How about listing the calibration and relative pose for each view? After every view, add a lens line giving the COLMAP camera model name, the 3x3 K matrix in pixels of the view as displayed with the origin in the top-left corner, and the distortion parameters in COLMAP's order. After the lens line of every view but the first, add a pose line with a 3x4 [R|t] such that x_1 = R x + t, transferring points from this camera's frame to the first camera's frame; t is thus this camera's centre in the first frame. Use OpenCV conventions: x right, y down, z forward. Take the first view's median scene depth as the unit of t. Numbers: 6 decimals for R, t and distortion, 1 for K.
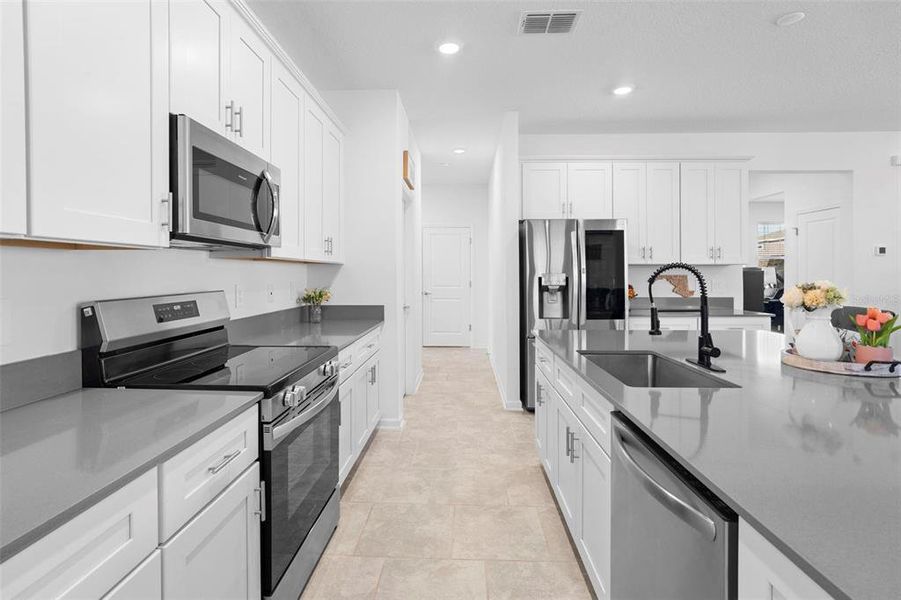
lens RADIAL K [[425.6, 0, 448.5], [0, 425.6, 276.9], [0, 0, 1]] dist [-0.019796, 0.008485]
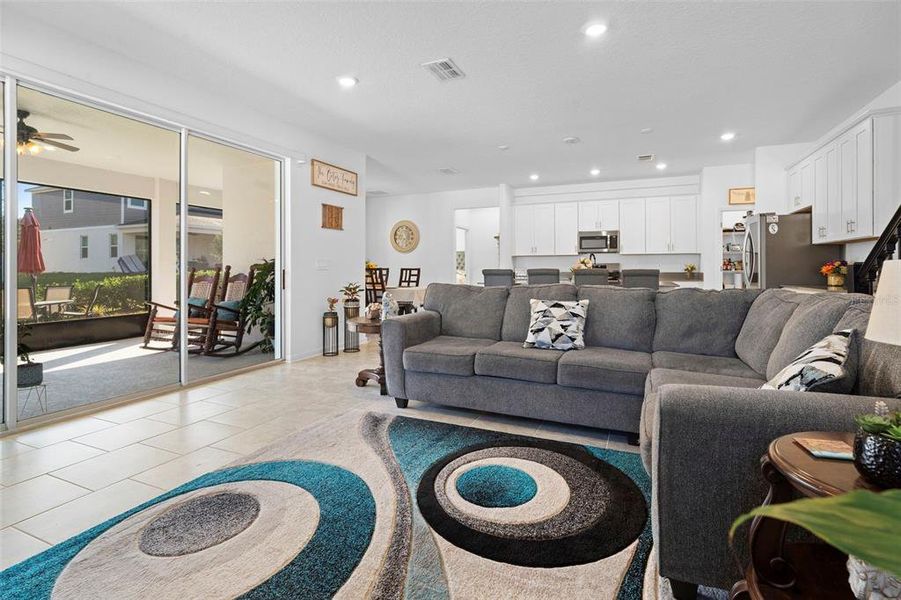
lens RADIAL K [[425.6, 0, 450.2], [0, 425.6, 265.3], [0, 0, 1]] dist [-0.019796, 0.008485]
pose [[-0.380710, -0.005873, -0.924676, 3.994618], [-0.005230, 0.999978, -0.004198, 0.083602], [0.924680, 0.003237, -0.380732, 1.159034]]
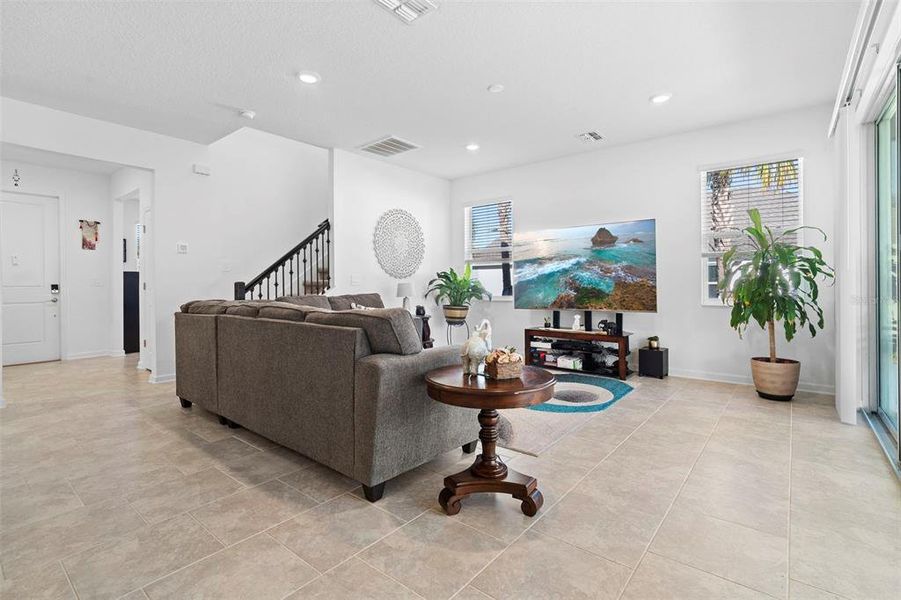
lens RADIAL K [[425.6, 0, 453.4], [0, 425.6, 279.8], [0, 0, 1]] dist [-0.019796, 0.008485]
pose [[0.598938, 0.003960, 0.800786, 1.319528], [0.013197, 0.999803, -0.014814, 0.101988], [-0.800687, 0.019441, 0.598768, -0.490950]]
